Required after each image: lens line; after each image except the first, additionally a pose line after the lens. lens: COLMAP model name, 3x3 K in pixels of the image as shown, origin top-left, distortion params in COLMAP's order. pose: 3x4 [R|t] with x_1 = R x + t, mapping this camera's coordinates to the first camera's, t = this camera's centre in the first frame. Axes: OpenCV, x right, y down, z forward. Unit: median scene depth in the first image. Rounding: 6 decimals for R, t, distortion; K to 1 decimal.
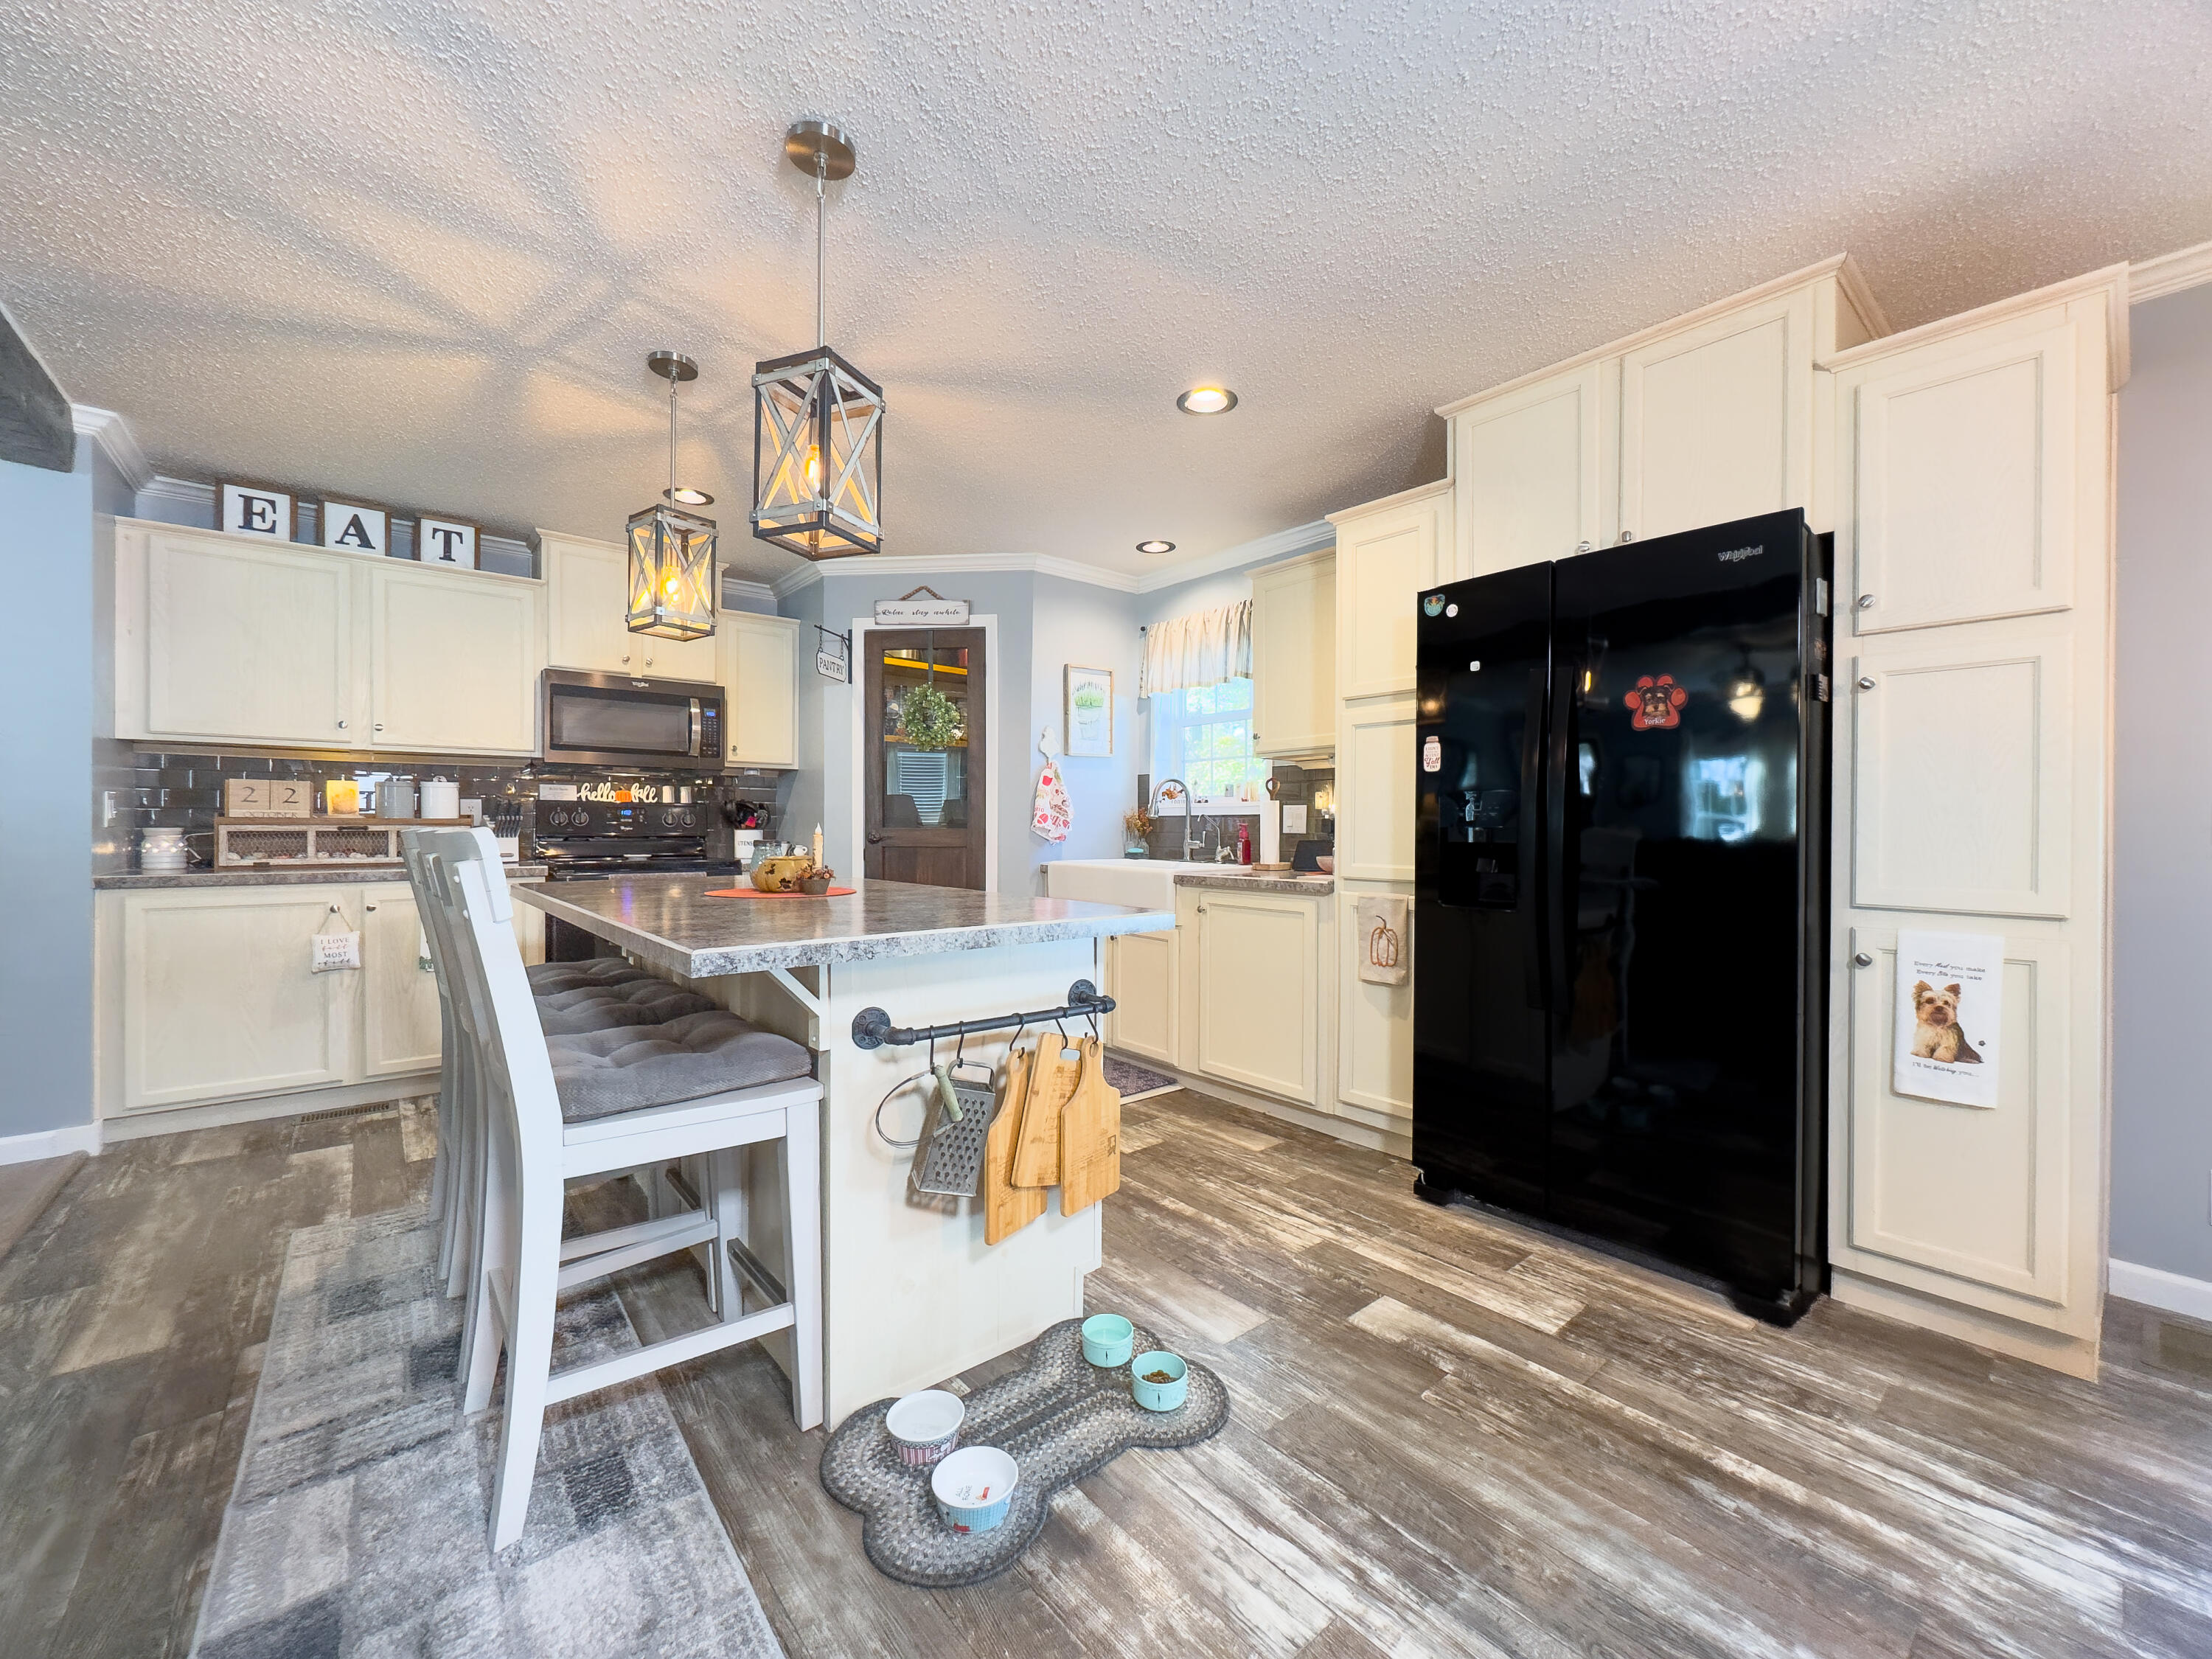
lens RADIAL K [[888.1, 0, 1107.4], [0, 888.1, 825.2], [0, 0, 1]] dist [-0.000937, -0.000075]
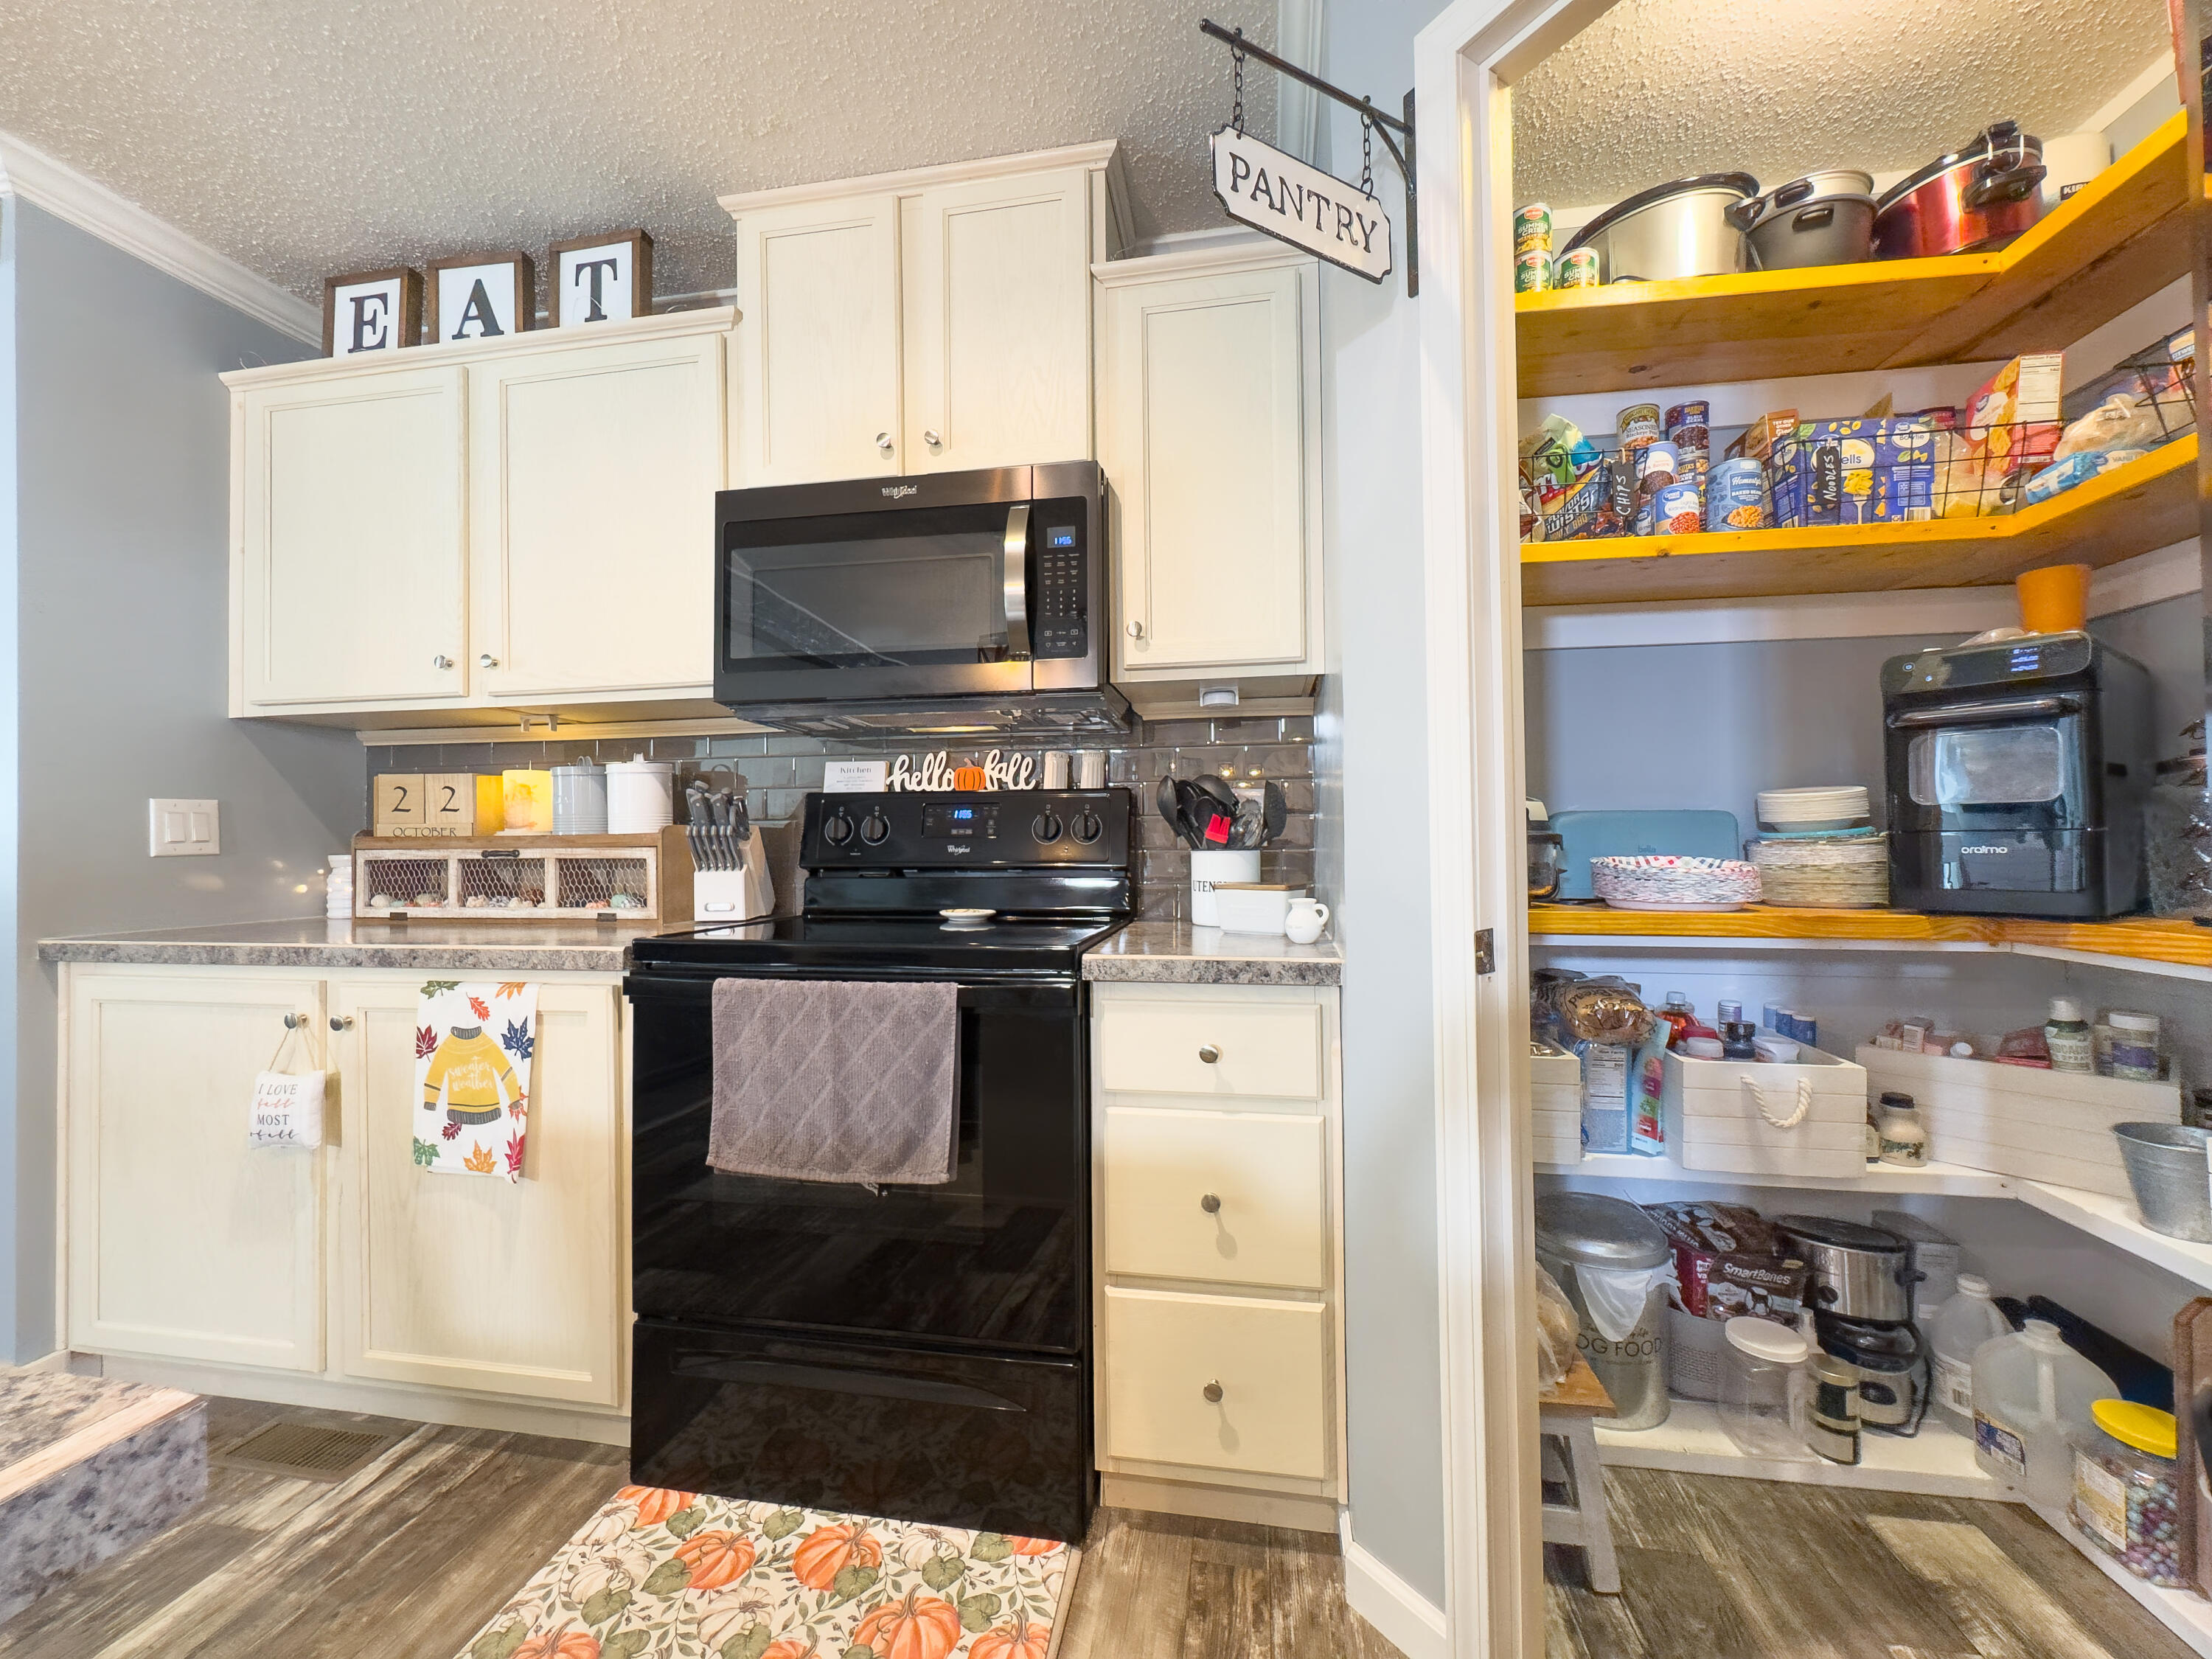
lens RADIAL K [[888.1, 0, 1107.4], [0, 888.1, 825.2], [0, 0, 1]] dist [-0.000937, -0.000075]
pose [[0.645147, -0.029274, -0.763497, -0.180195], [0.013600, 0.999547, -0.026833, 0.005375], [0.763937, 0.006928, 0.645254, 0.898762]]
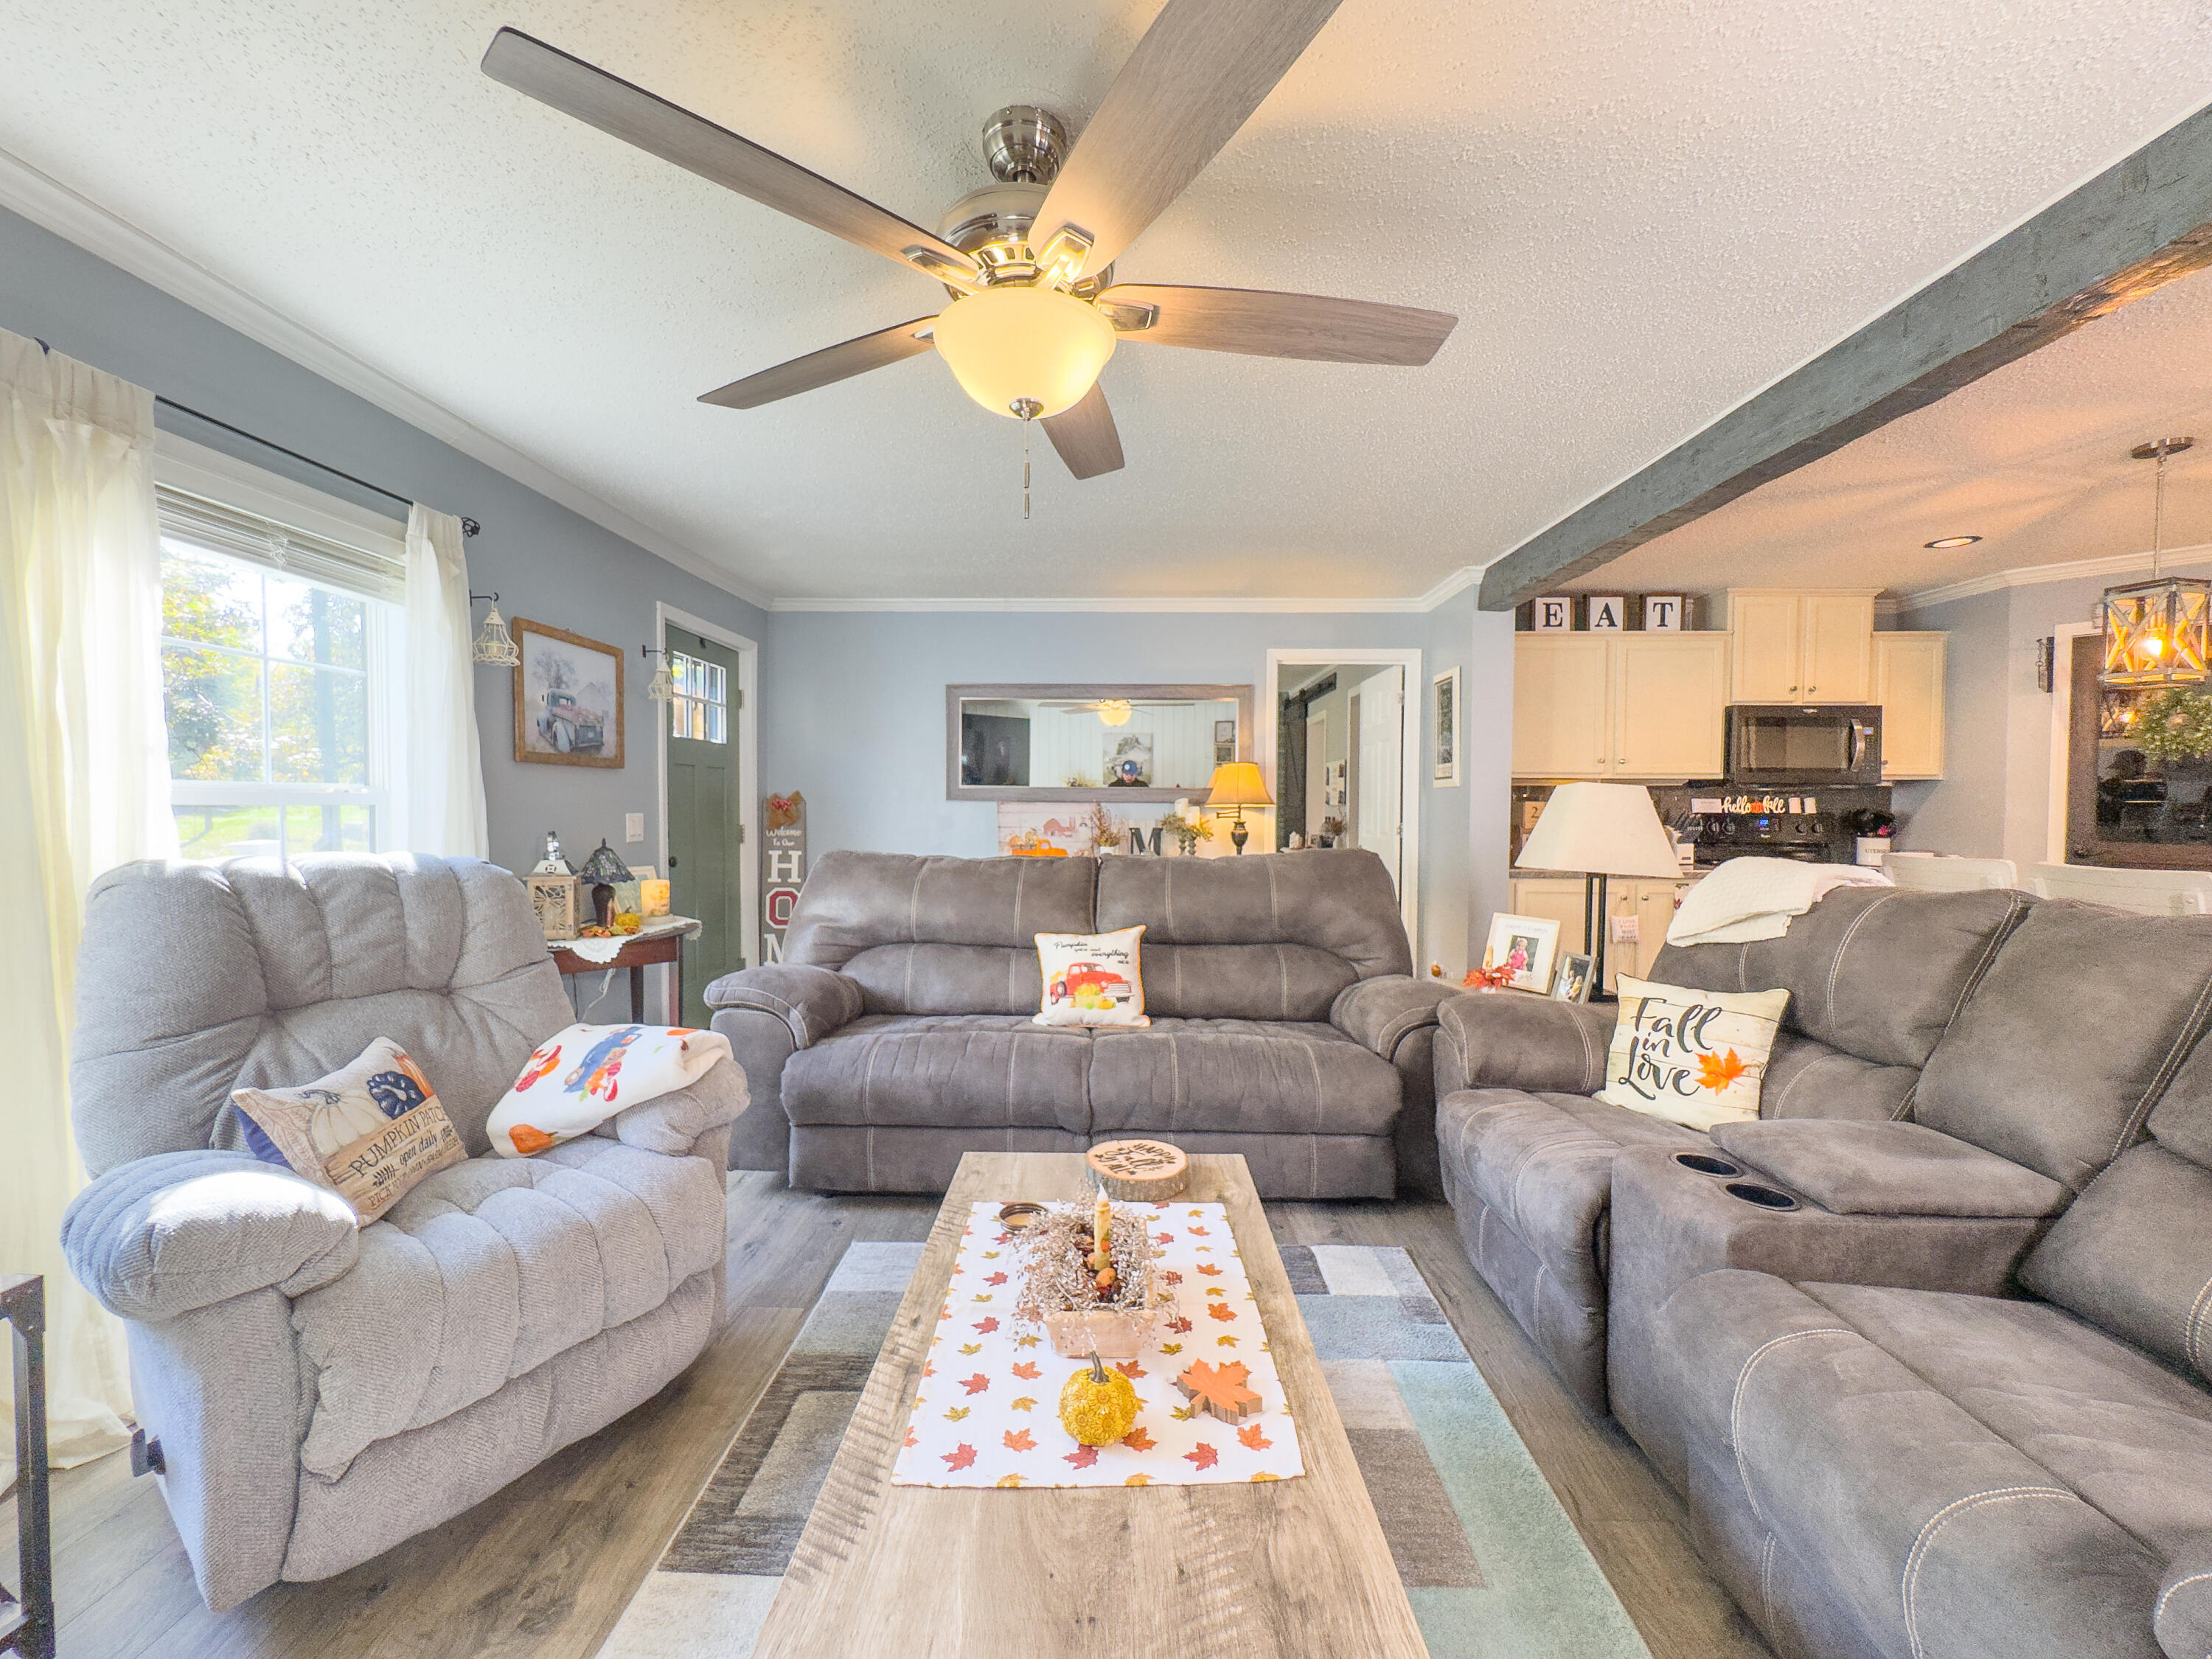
lens RADIAL K [[907.5, 0, 1081.3], [0, 907.5, 834.8], [0, 0, 1]] dist [-0.000746, -0.000079]
pose [[0.750871, 0.019518, -0.660160, -0.504520], [-0.000023, 0.999564, 0.029526, -0.037934], [0.660449, -0.022155, 0.750544, -0.535024]]
